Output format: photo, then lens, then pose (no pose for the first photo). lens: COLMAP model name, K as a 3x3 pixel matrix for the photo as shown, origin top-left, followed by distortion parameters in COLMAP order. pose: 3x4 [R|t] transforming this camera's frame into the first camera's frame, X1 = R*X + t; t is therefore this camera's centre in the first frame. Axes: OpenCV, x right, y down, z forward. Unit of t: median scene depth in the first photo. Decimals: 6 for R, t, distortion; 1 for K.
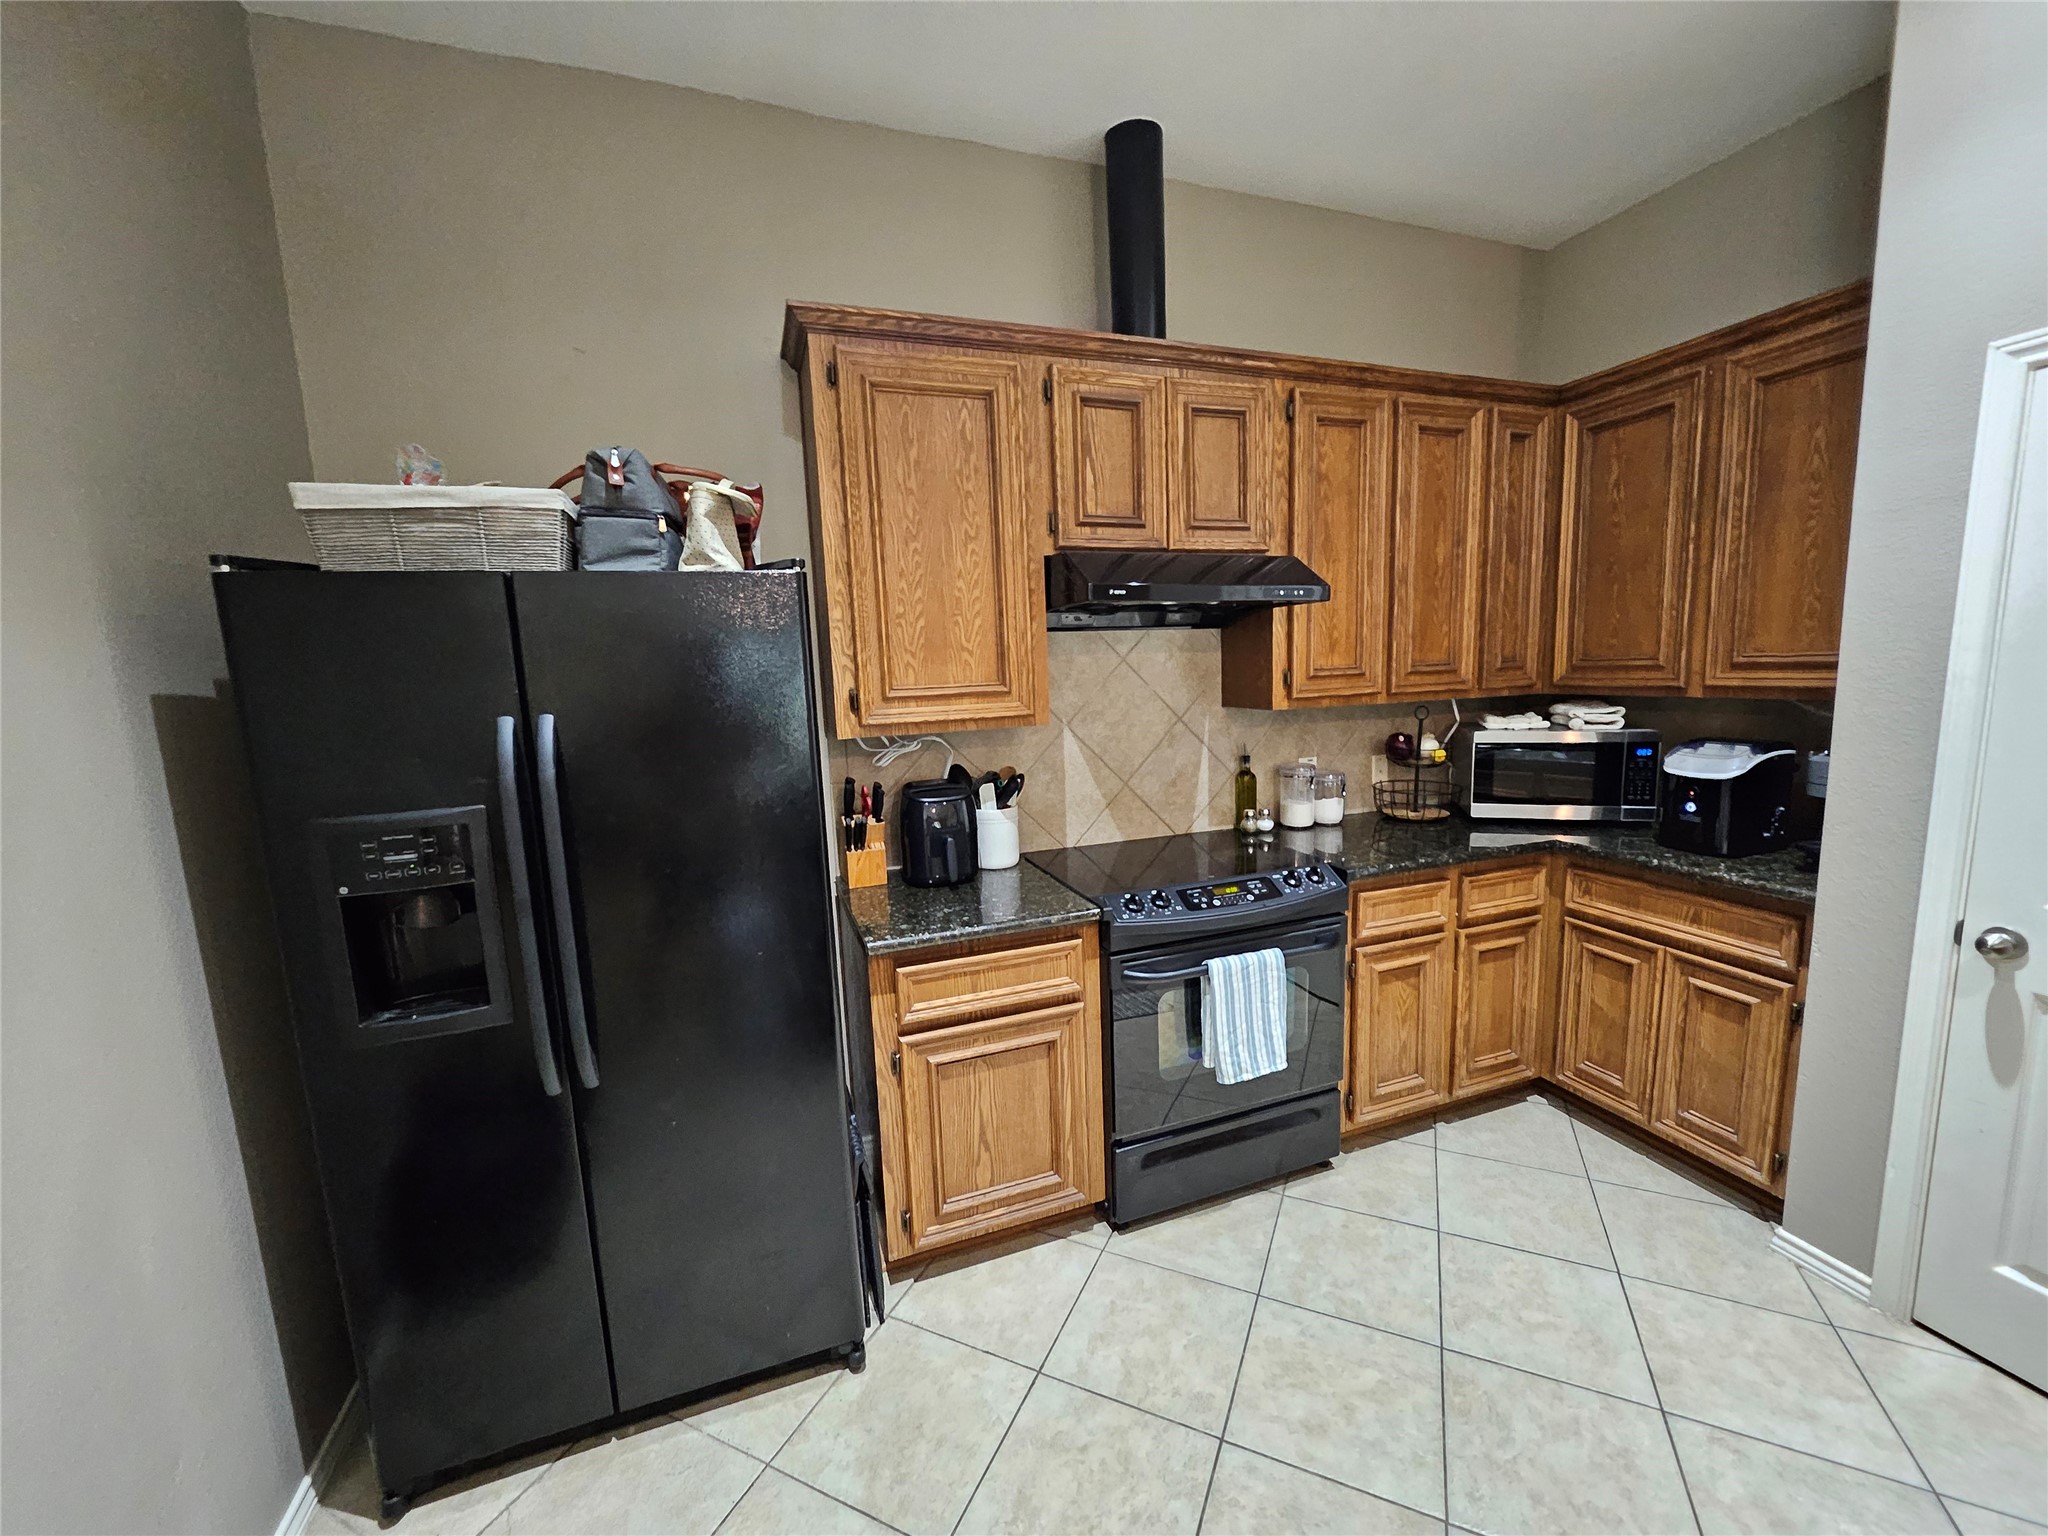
lens RADIAL K [[811.7, 0, 1040.0], [0, 811.7, 777.3], [0, 0, 1]] dist [-0.007877, 0.001276]
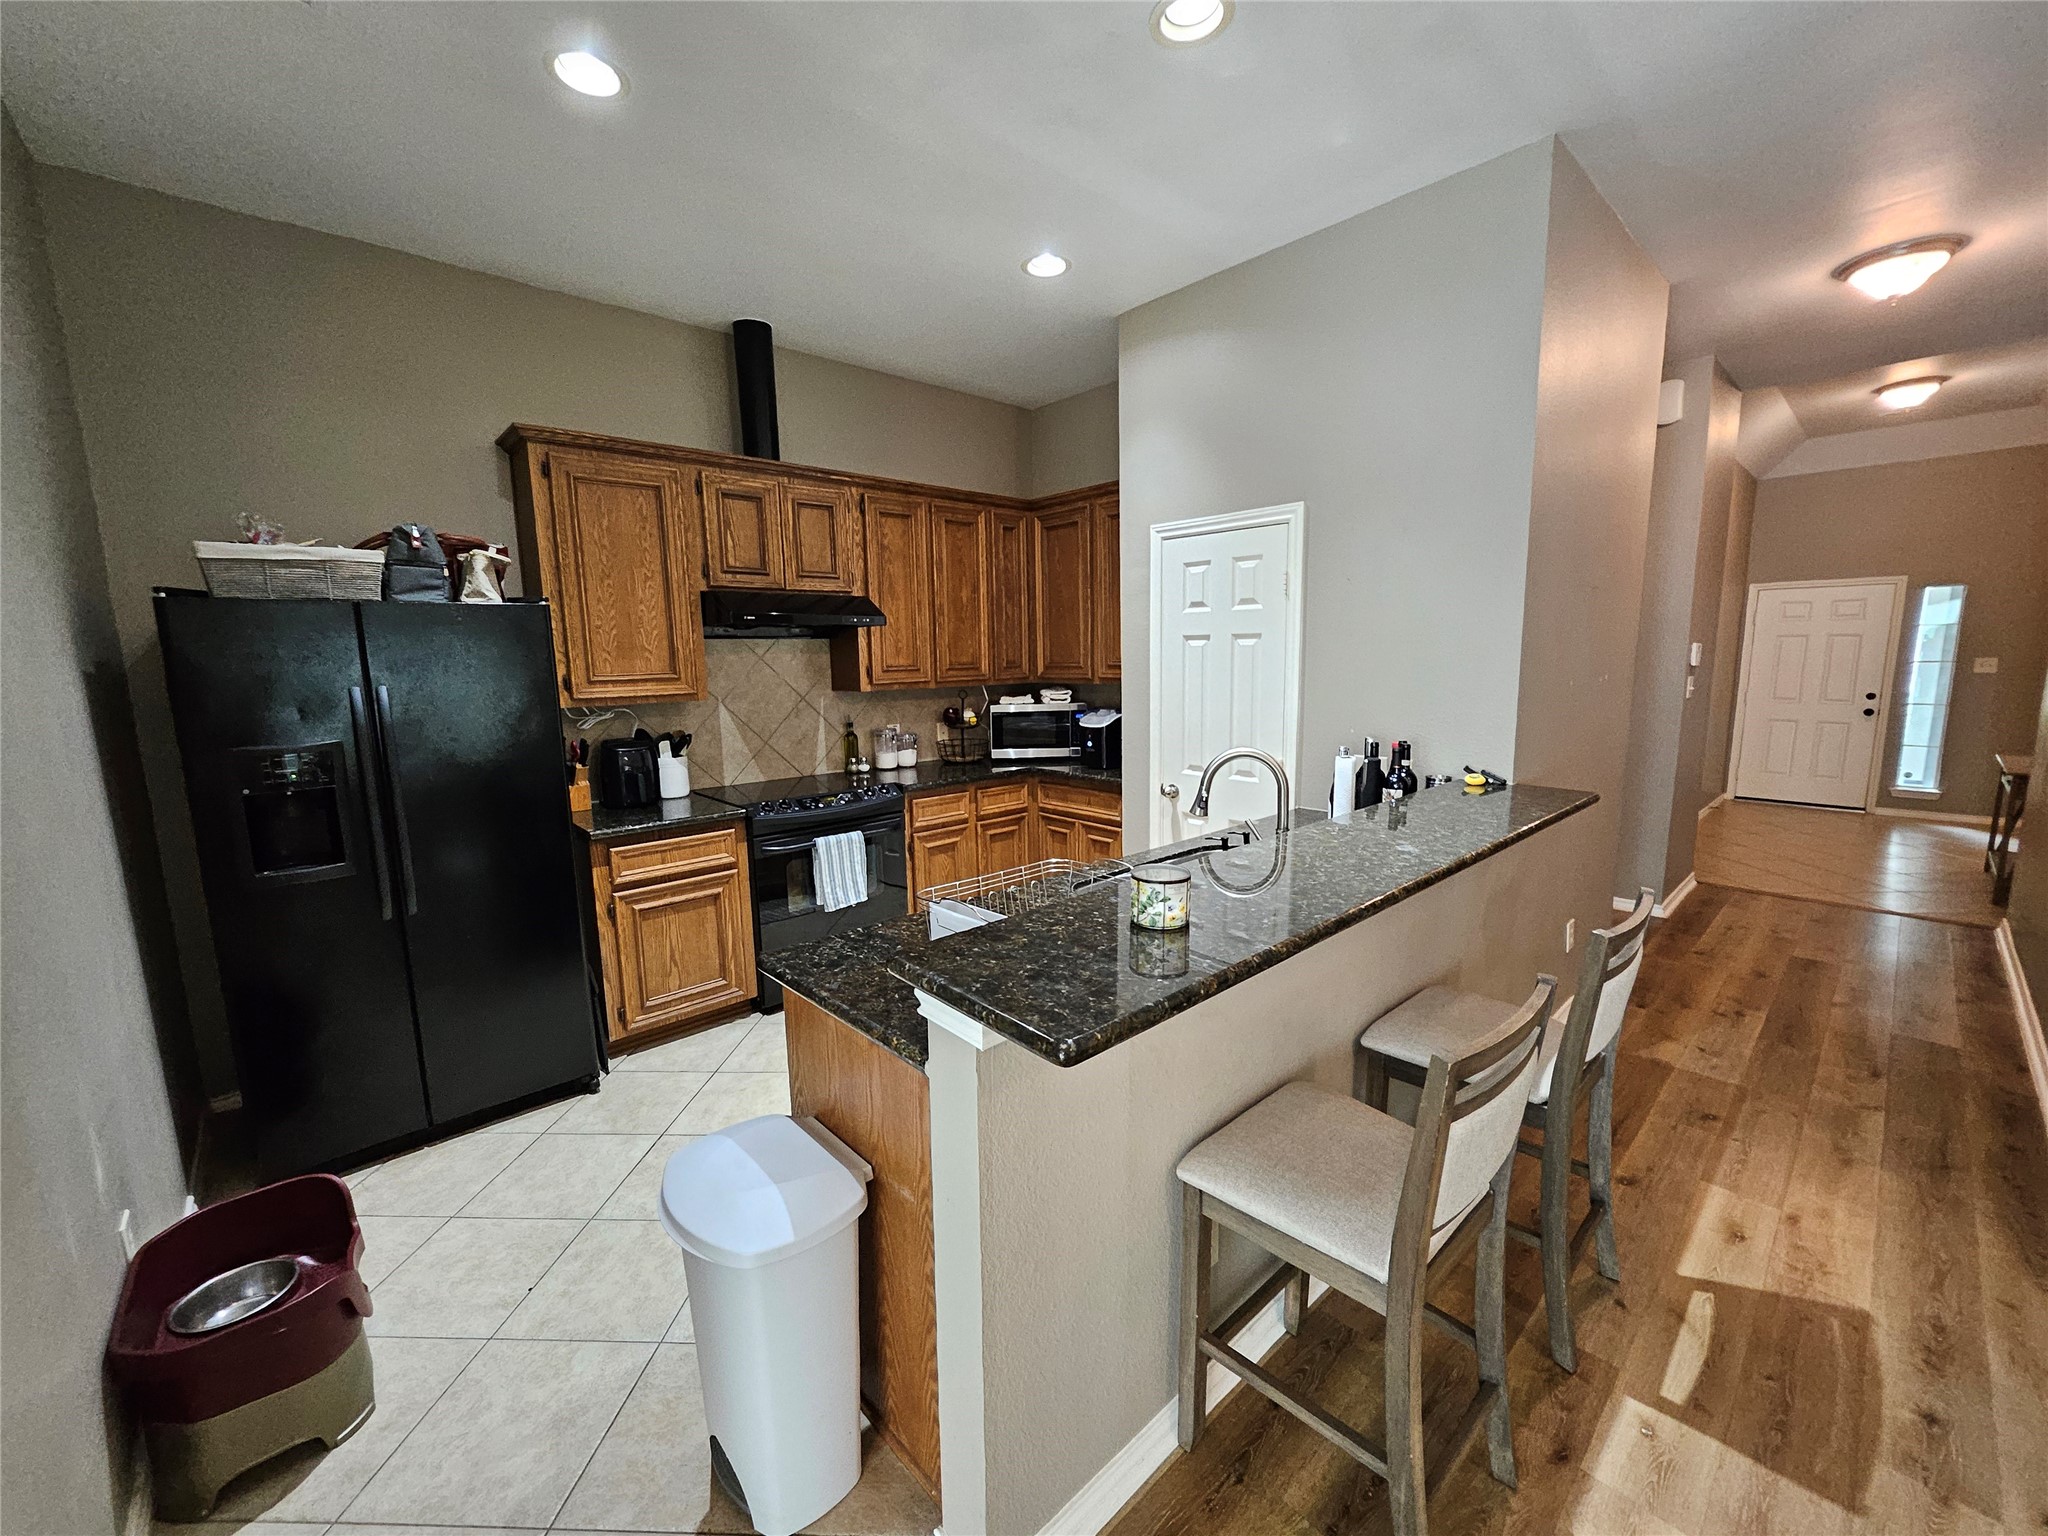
lens RADIAL K [[811.7, 0, 1053.0], [0, 811.7, 765.6], [0, 0, 1]] dist [-0.007877, 0.001276]
pose [[0.917734, -0.035278, 0.395626, -0.000617], [0.040402, 0.999173, -0.004625, 0.097860], [-0.395136, 0.020229, 0.918400, -0.700112]]
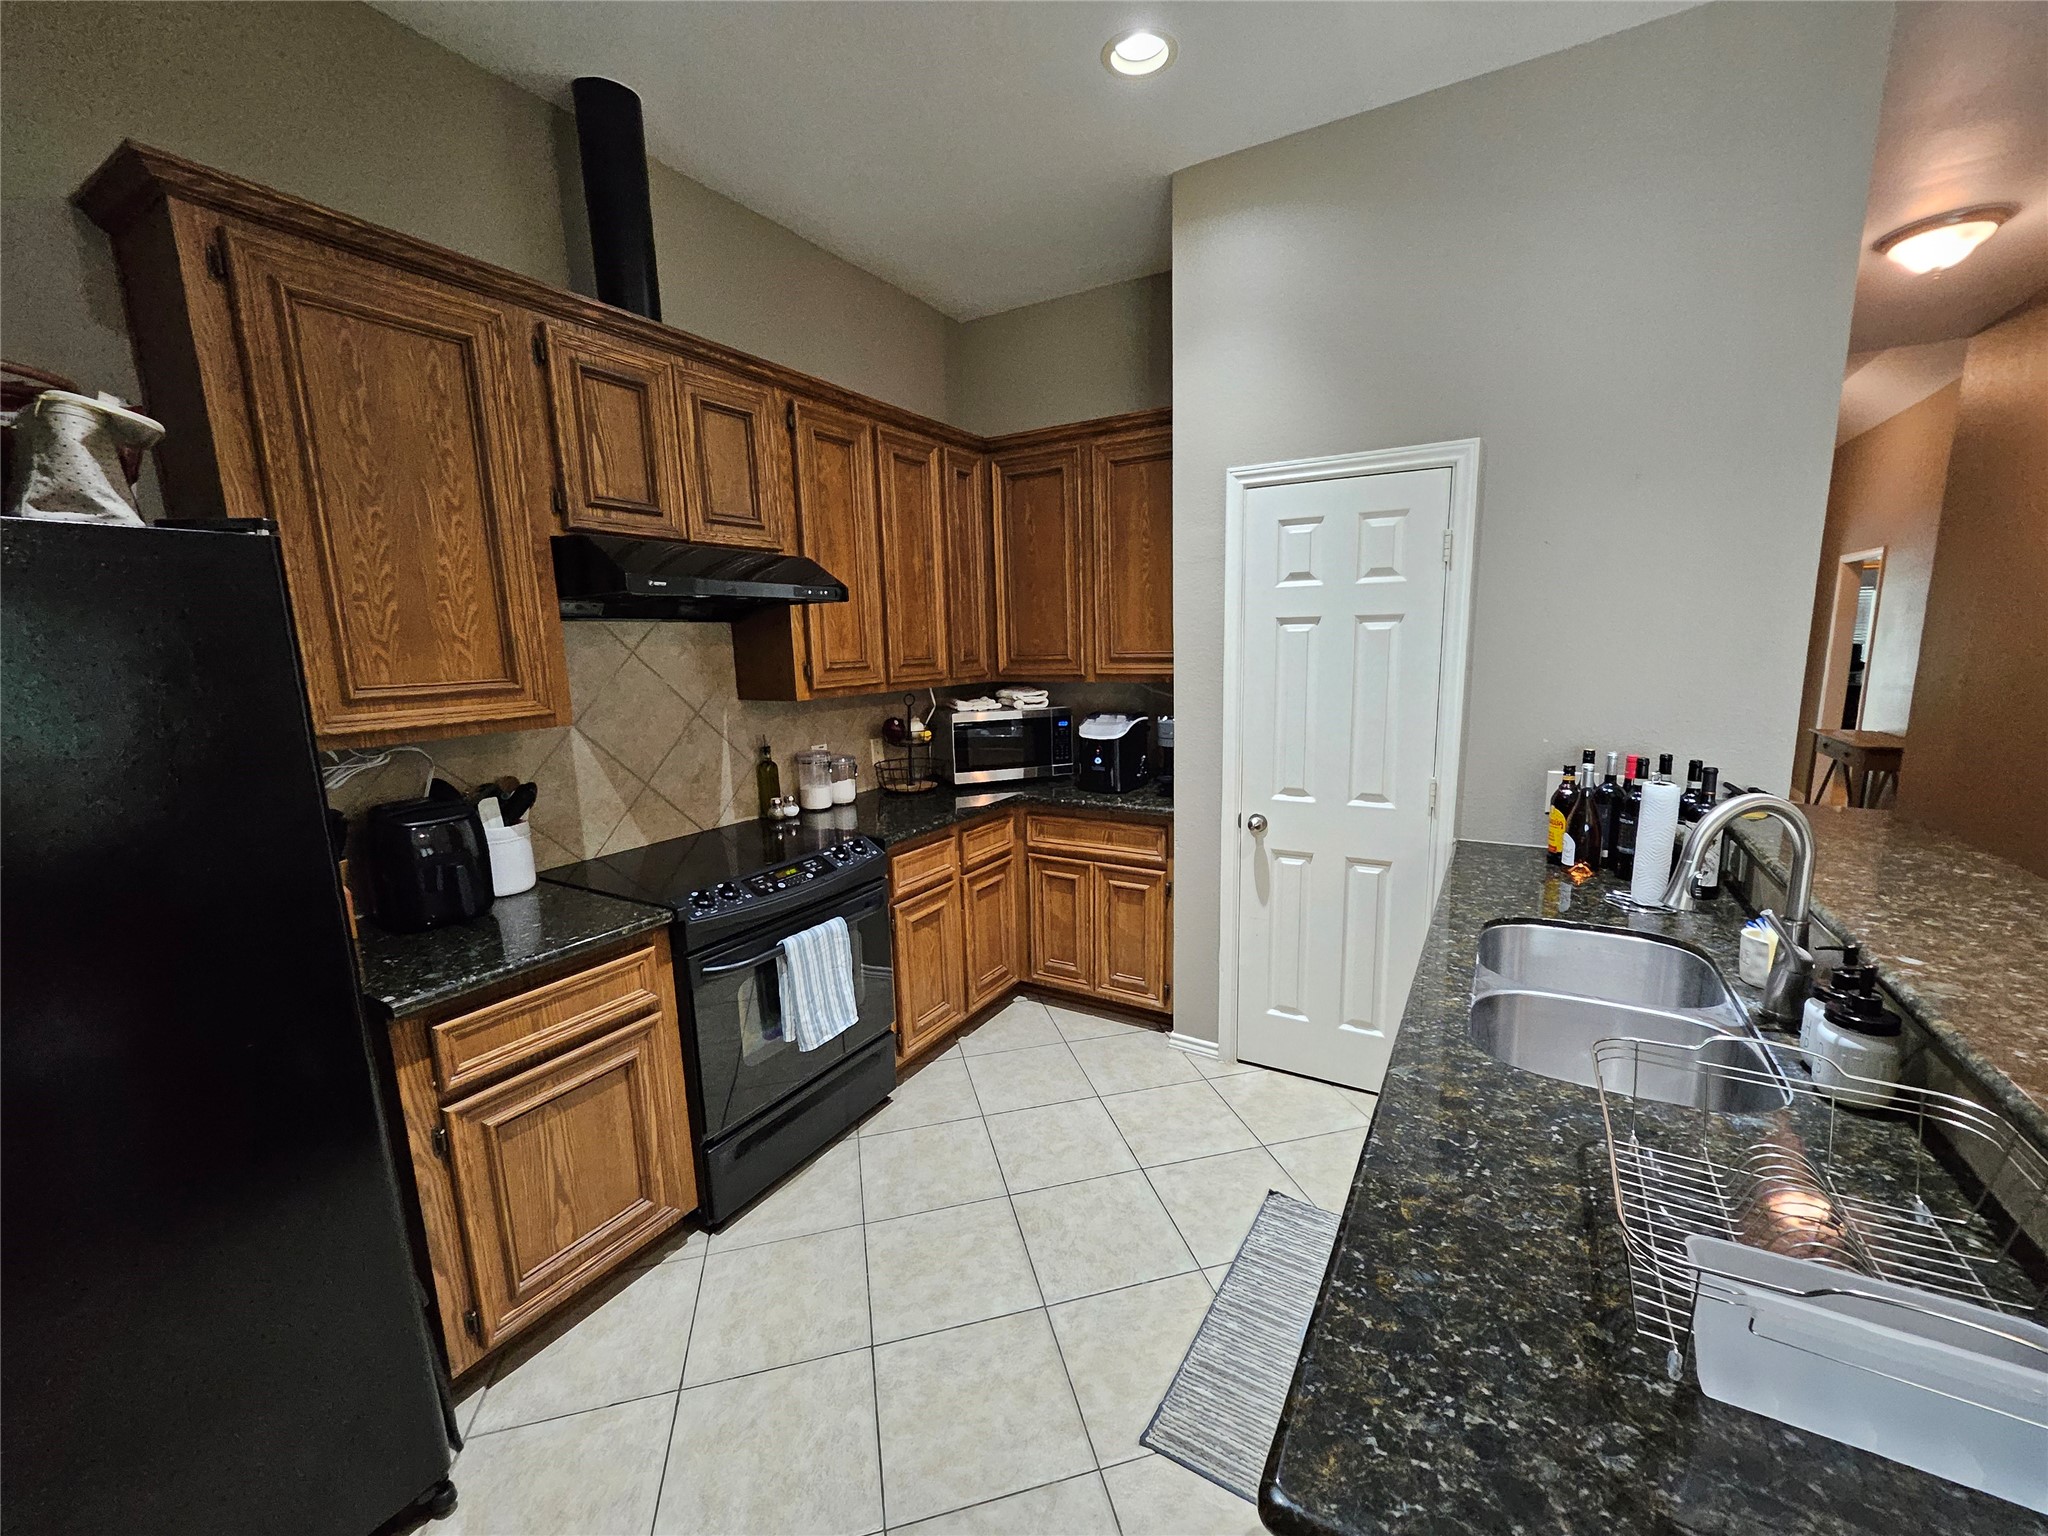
lens RADIAL K [[811.7, 0, 1052.6], [0, 811.7, 778.0], [0, 0, 1]] dist [-0.007877, 0.001276]
pose [[0.764134, -0.090644, 0.638657, -0.168731], [0.084679, 0.995606, 0.039989, 0.003808], [-0.639475, 0.023524, 0.768452, -0.035457]]
